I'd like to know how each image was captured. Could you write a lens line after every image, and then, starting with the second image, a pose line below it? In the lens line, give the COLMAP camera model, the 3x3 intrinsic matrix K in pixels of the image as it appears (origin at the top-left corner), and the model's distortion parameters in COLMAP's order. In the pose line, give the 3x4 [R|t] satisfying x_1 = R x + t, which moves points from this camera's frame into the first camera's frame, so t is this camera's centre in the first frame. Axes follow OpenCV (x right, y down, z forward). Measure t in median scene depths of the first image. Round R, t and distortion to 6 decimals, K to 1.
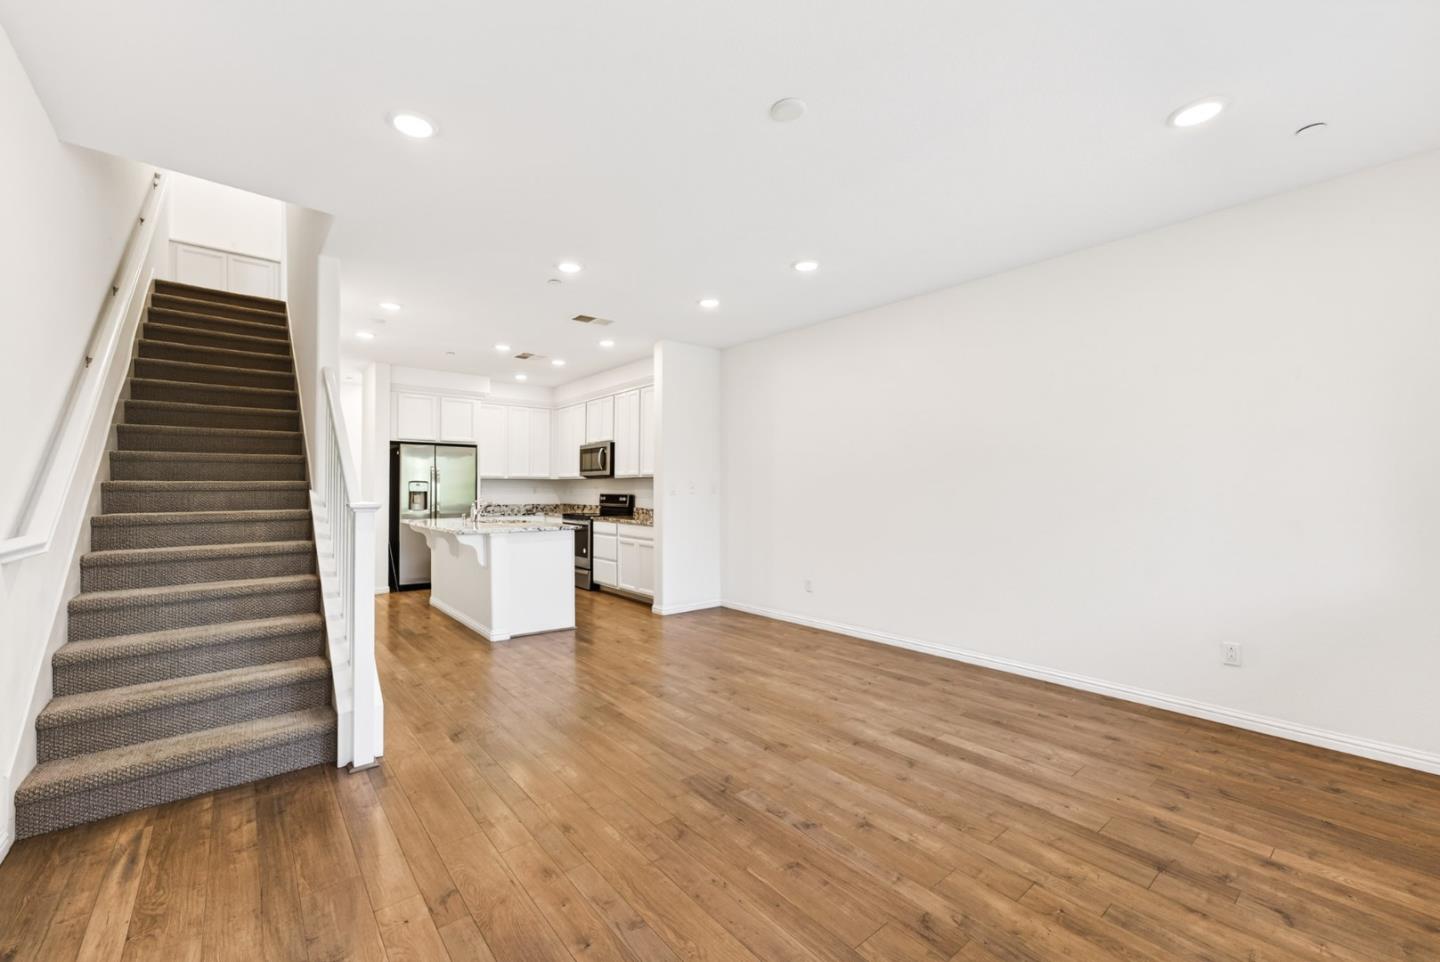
lens RADIAL K [[575.8, 0, 708.4], [0, 575.8, 486.0], [0, 0, 1]] dist [-0.014697, -0.001302]
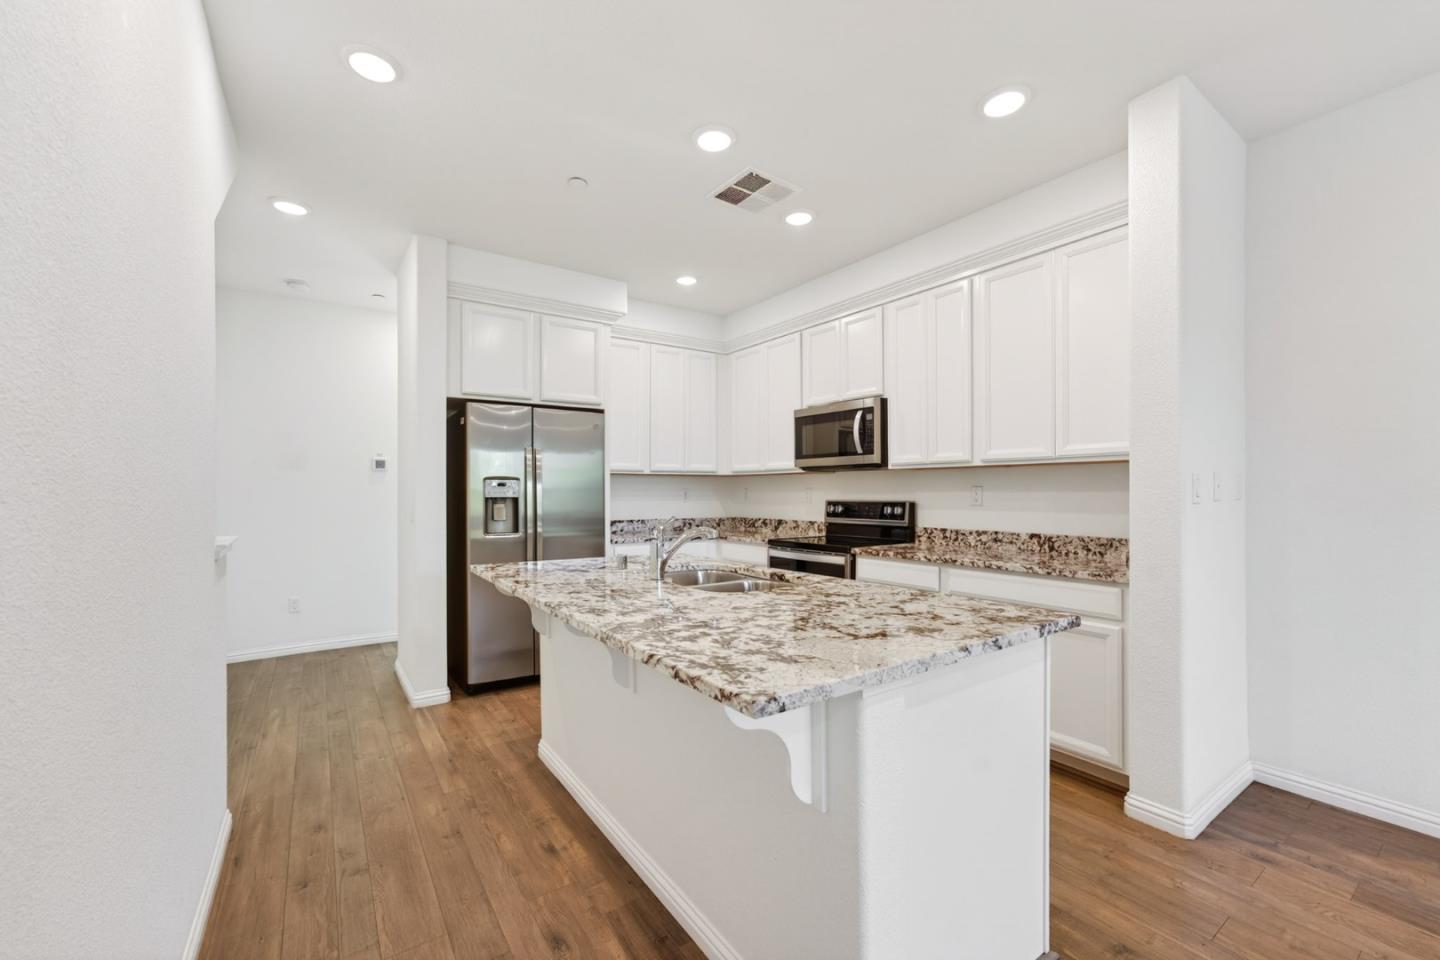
lens RADIAL K [[575.8, 0, 722.2], [0, 575.8, 496.9], [0, 0, 1]] dist [-0.014697, -0.001302]
pose [[0.998438, -0.003721, -0.055747, -0.283064], [0.004530, 0.999886, 0.014386, 0.002397], [0.055687, -0.014616, 0.998341, 0.503045]]
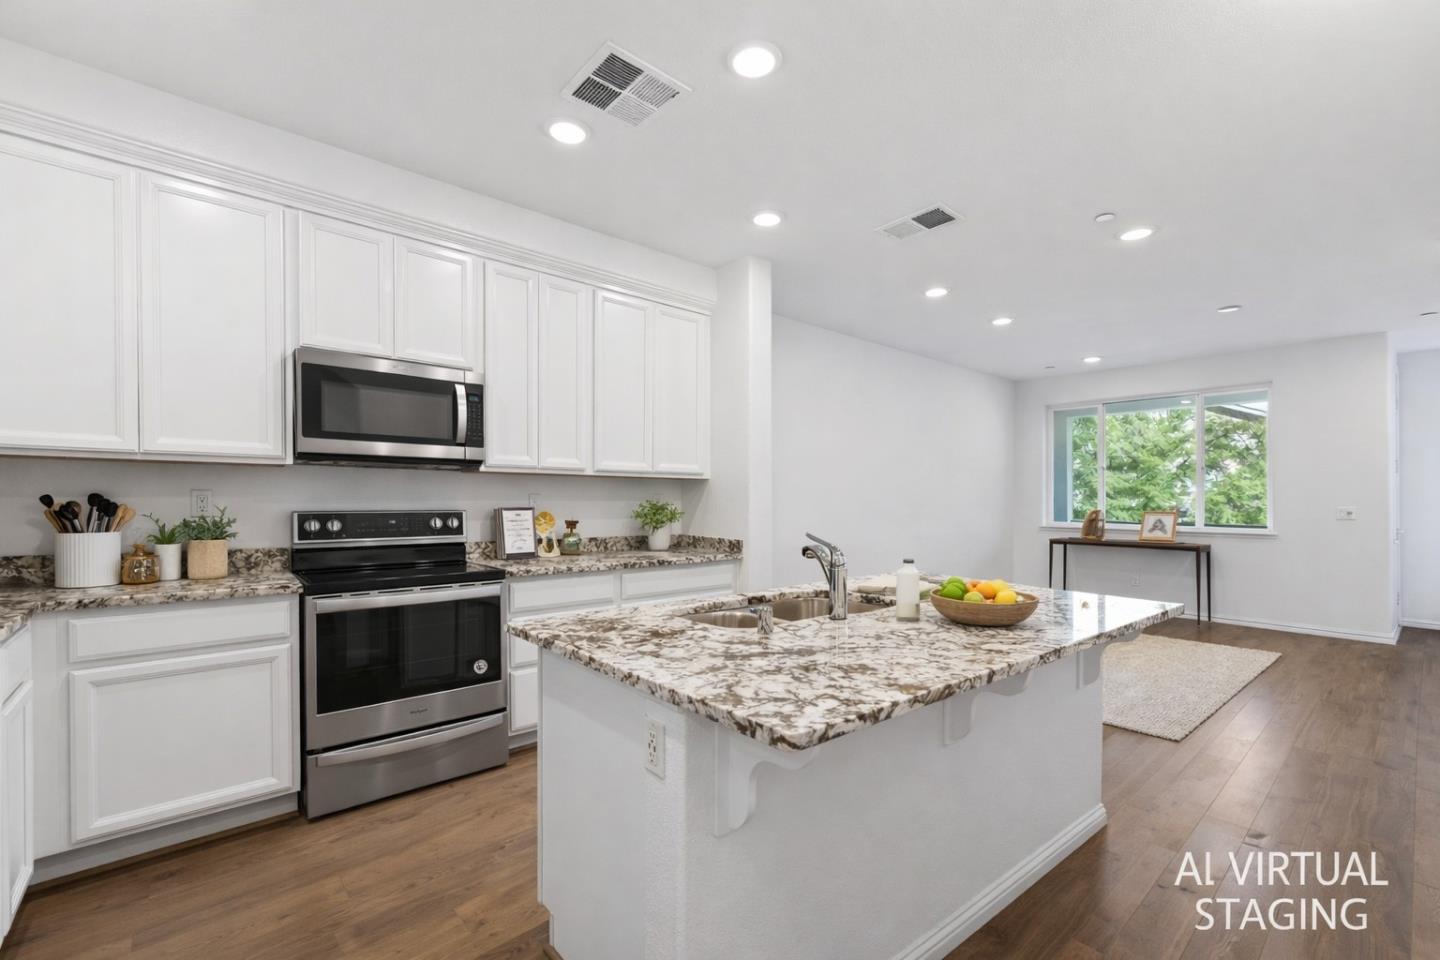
lens RADIAL K [[597.3, 0, 724.8], [0, 597.3, 506.9], [0, 0, 1]] dist [-0.026517, 0.000104]
pose [[-0.035910, -0.005100, 0.999342, -0.583975], [-0.007674, 0.999959, 0.004827, 0.008670], [-0.999326, -0.007496, -0.035947, 0.859236]]
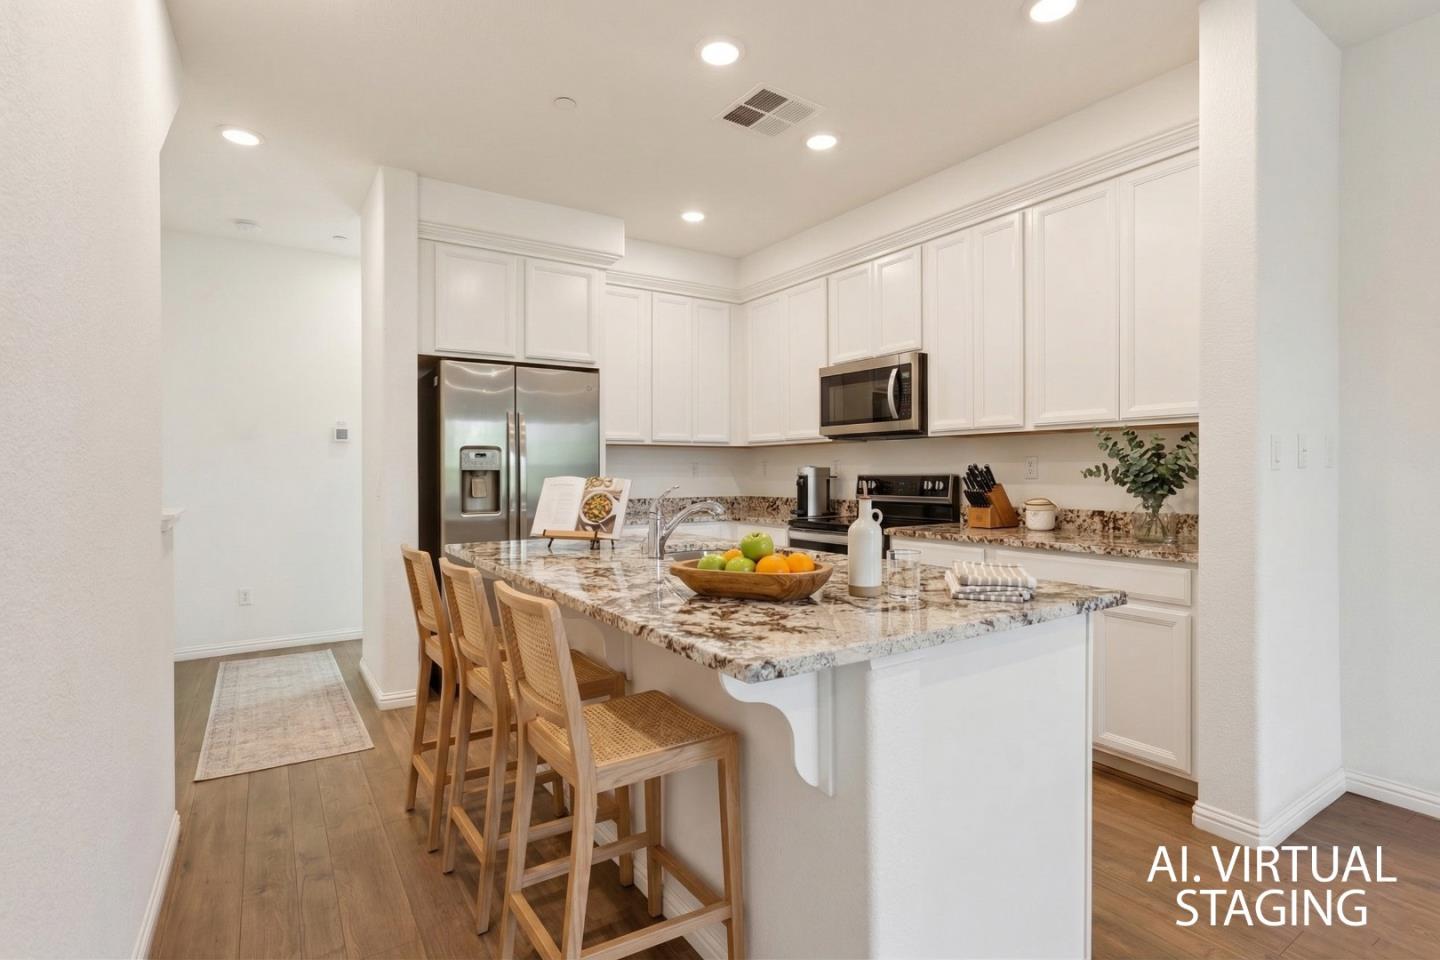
lens RADIAL K [[686.0, 0, 729.1], [0, 686.0, 482.7], [0, 0, 1]] dist [-0.011061, 0.003311]
pose [[0.997214, -0.004372, -0.074470, -0.276659], [0.006020, 0.999742, 0.021912, 0.008438], [0.074355, -0.022299, 0.996983, 0.489082]]
